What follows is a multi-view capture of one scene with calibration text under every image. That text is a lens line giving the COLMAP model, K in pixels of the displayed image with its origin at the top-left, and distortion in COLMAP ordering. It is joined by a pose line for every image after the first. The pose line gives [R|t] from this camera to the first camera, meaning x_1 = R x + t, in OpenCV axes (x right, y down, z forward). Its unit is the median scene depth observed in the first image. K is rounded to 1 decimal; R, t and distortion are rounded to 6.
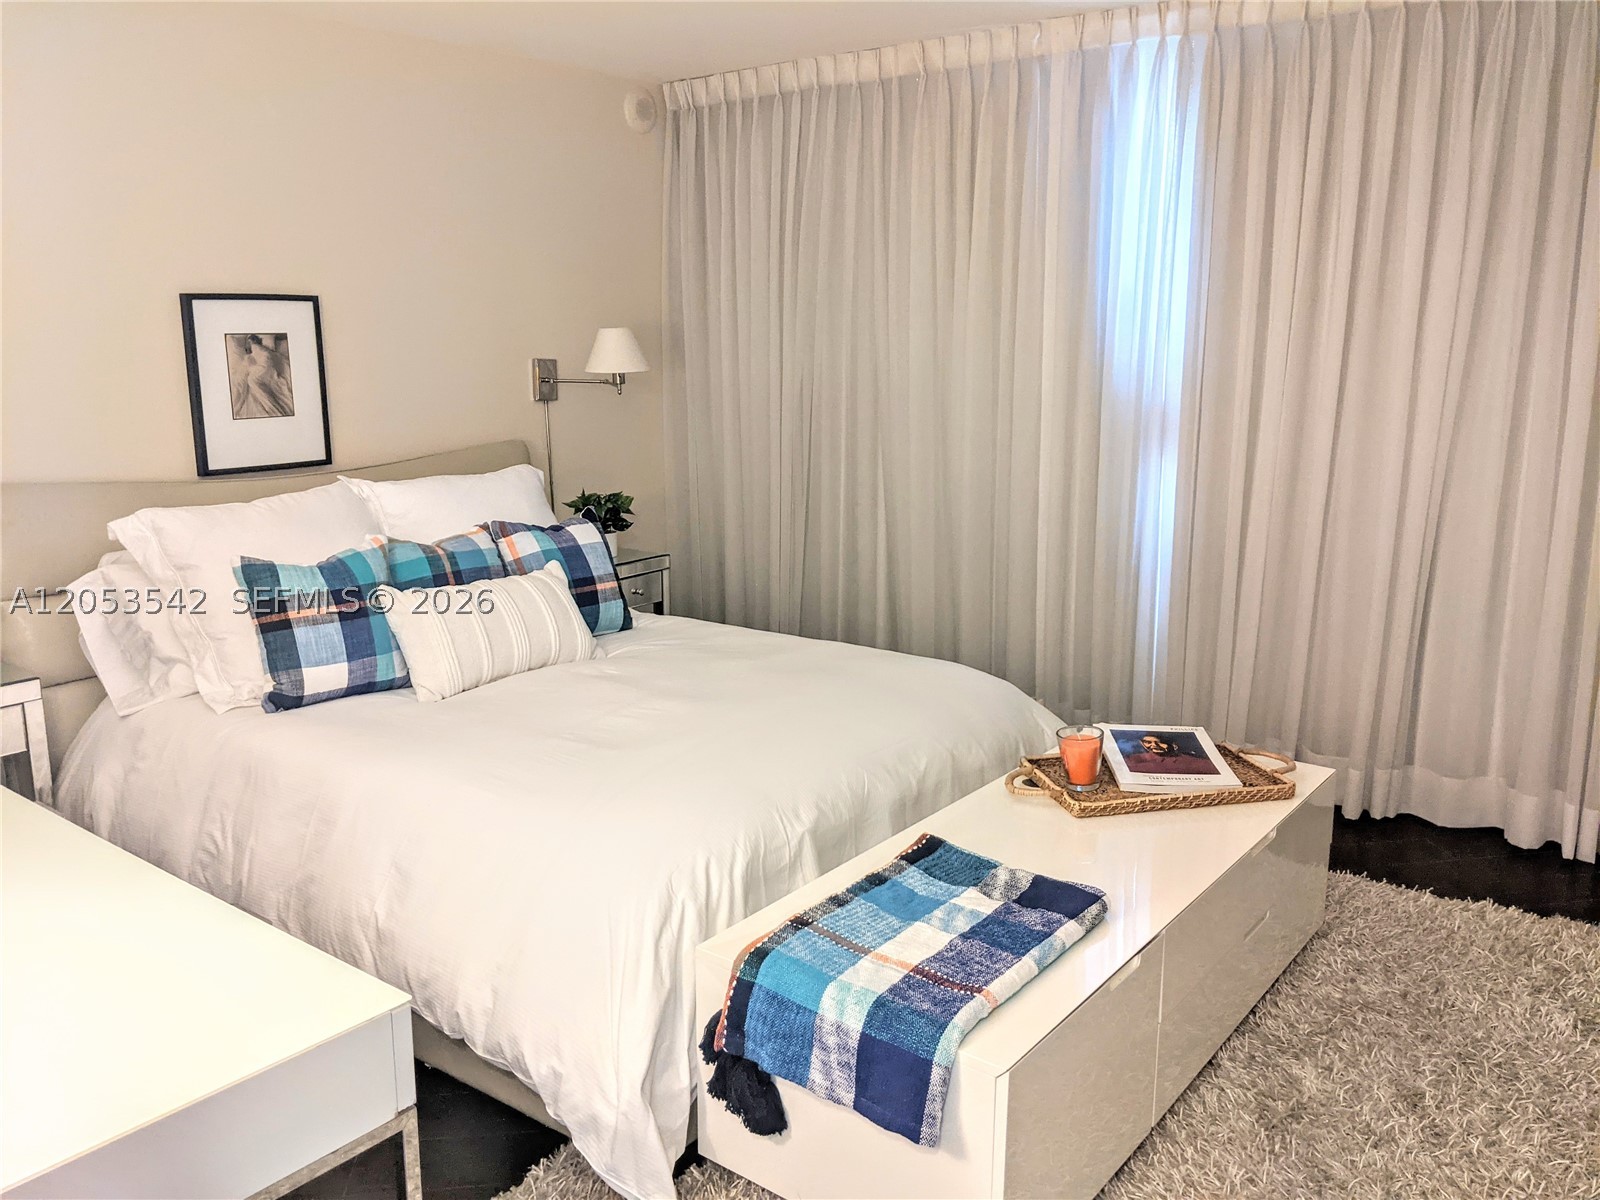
lens RADIAL K [[1265.3, 0, 792.6], [0, 1265.3, 606.1], [0, 0, 1]] dist [0.072442, -0.126291]
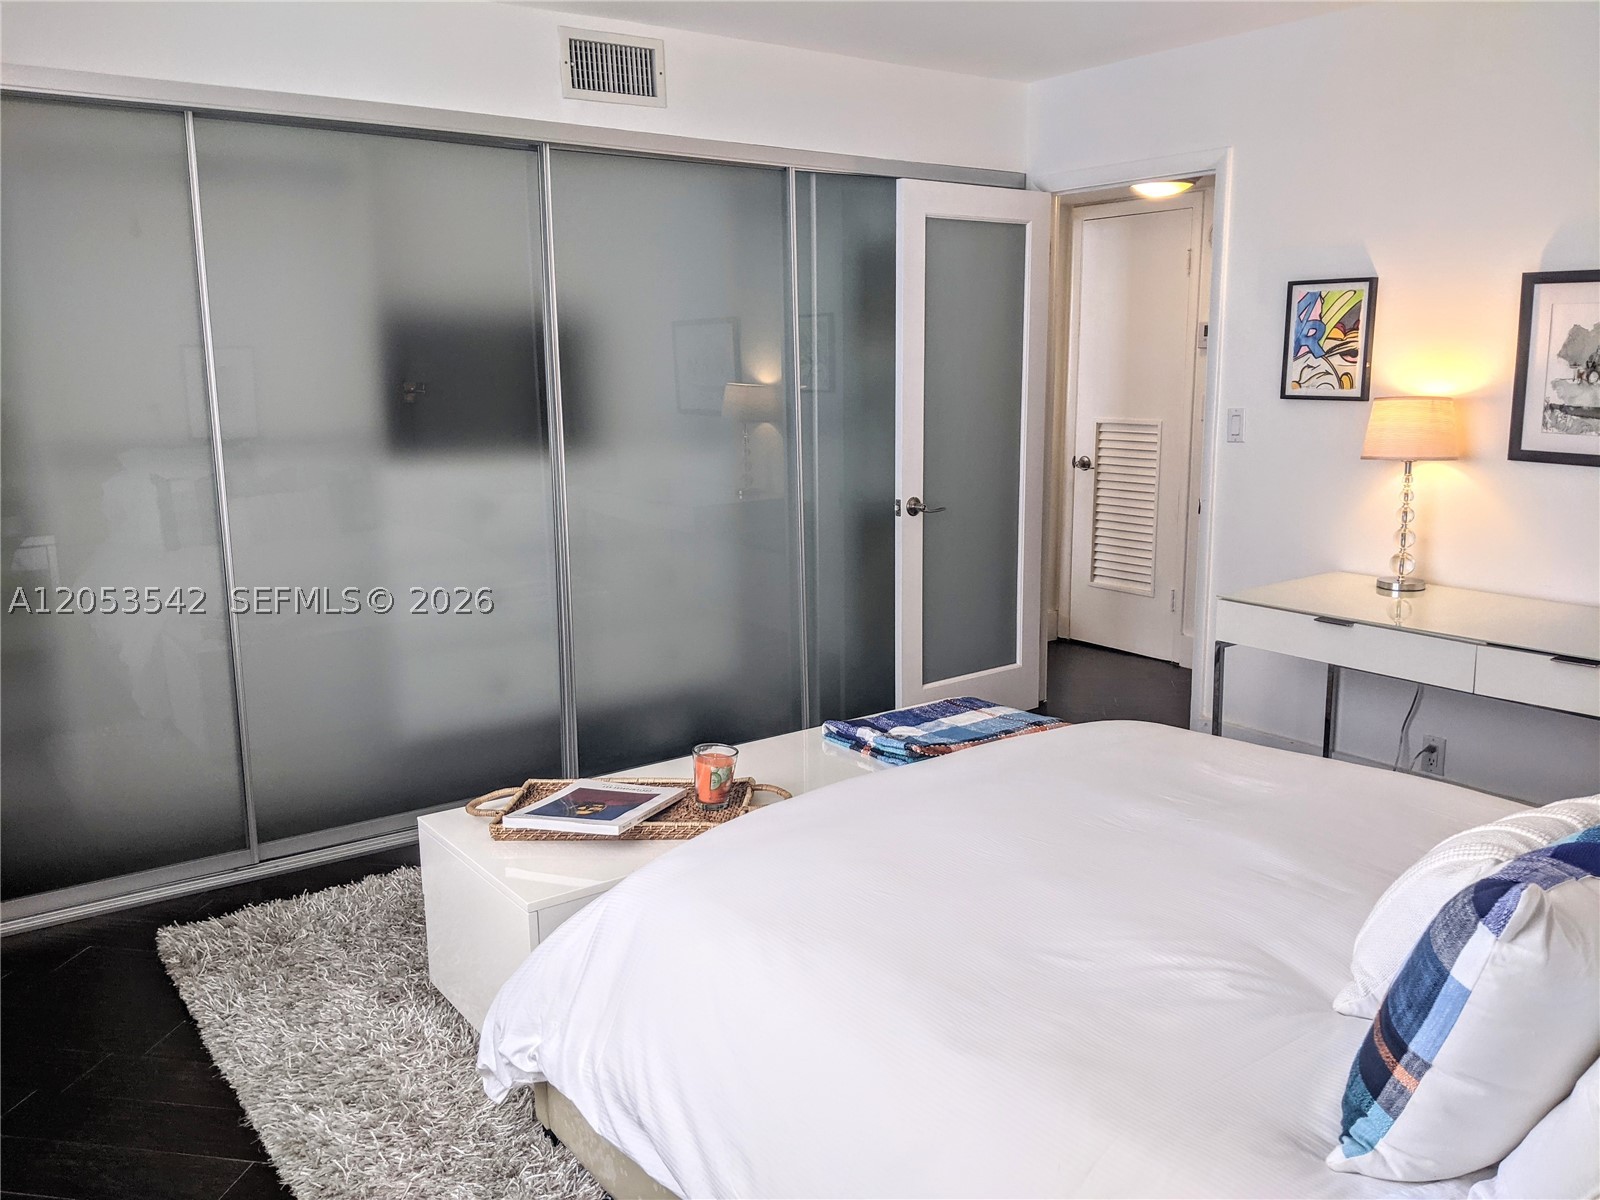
lens RADIAL K [[1259.7, 0, 804.3], [0, 1259.7, 591.8], [0, 0, 1]] dist [0.068230, -0.129031]
pose [[-0.963954, -0.024431, 0.264945, -0.087482], [0.079358, 0.924052, 0.373939, -0.342667], [-0.253958, 0.381486, -0.888805, 1.636185]]
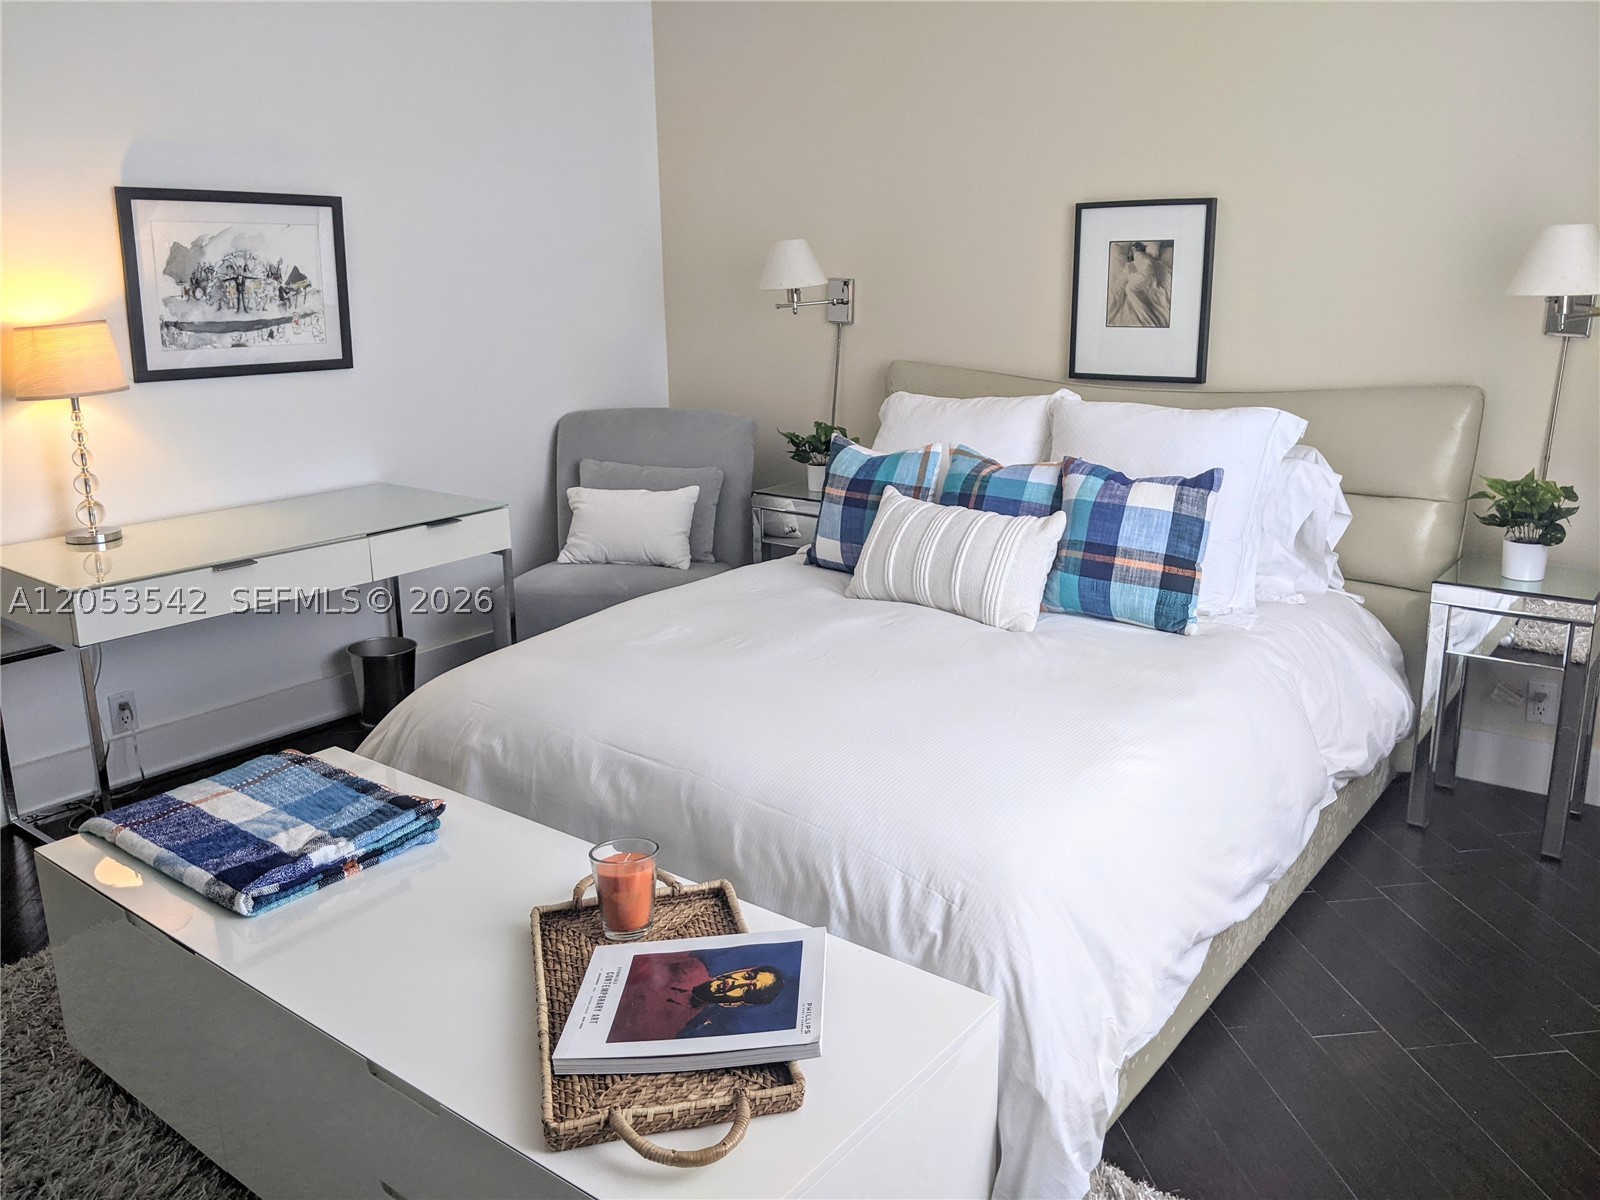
lens RADIAL K [[1259.7, 0, 804.3], [0, 1259.7, 591.8], [0, 0, 1]] dist [0.068230, -0.129031]
pose [[0.015650, 0.265560, -0.963967, 0.753887], [-0.199026, 0.945621, 0.257274, -0.198949], [0.979869, 0.187828, 0.067652, 0.923254]]
